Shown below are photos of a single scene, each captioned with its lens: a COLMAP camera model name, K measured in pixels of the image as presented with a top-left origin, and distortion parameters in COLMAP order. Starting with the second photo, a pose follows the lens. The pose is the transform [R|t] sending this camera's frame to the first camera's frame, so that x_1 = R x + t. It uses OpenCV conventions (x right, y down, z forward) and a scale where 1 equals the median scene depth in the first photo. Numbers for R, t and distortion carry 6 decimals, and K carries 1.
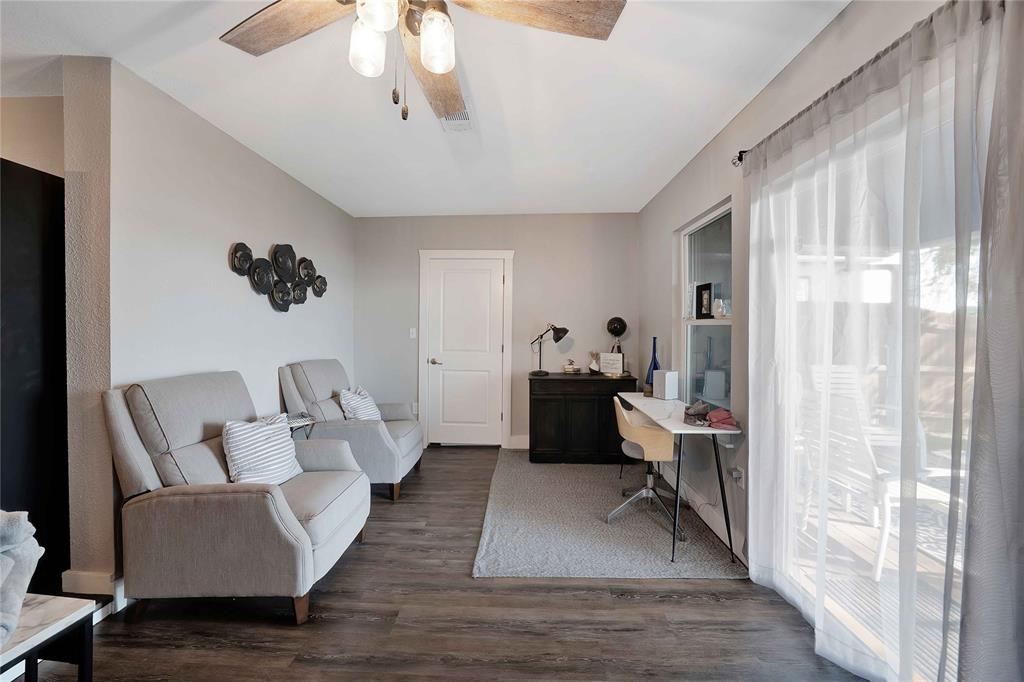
lens RADIAL K [[356.1, 0, 512.9], [0, 356.1, 336.4], [0, 0, 1]] dist [-0.027143, 0.004601]
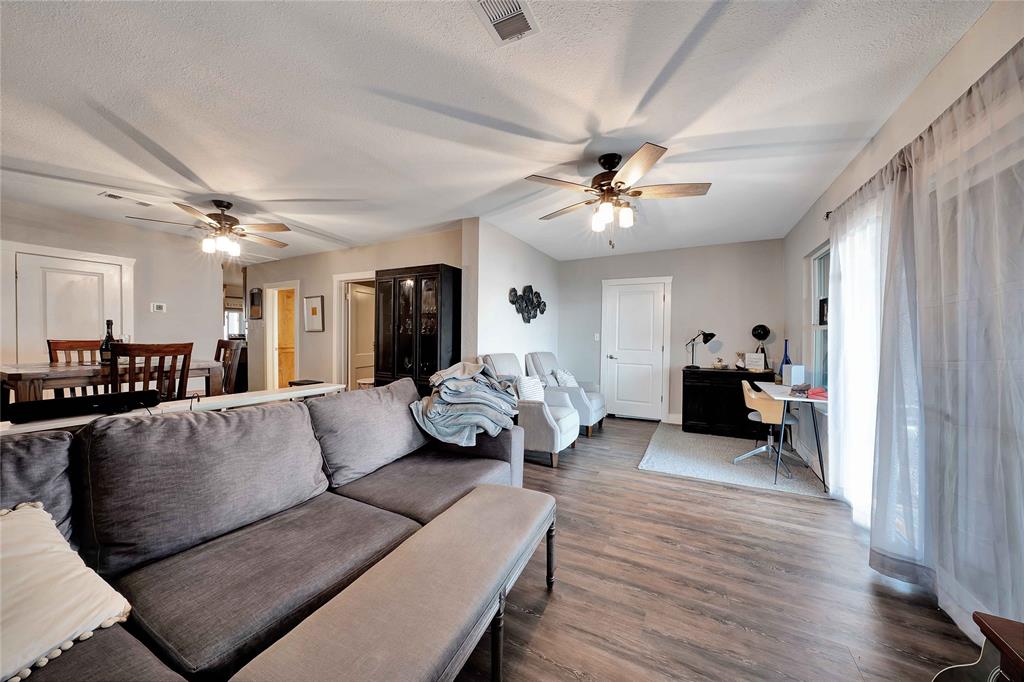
lens RADIAL K [[356.1, 0, 515.7], [0, 356.1, 342.7], [0, 0, 1]] dist [-0.027143, 0.004601]
pose [[0.901875, 0.009300, -0.431897, 0.064080], [-0.015347, 0.999827, -0.010518, 0.044307], [0.431725, 0.016115, 0.901861, -0.604253]]
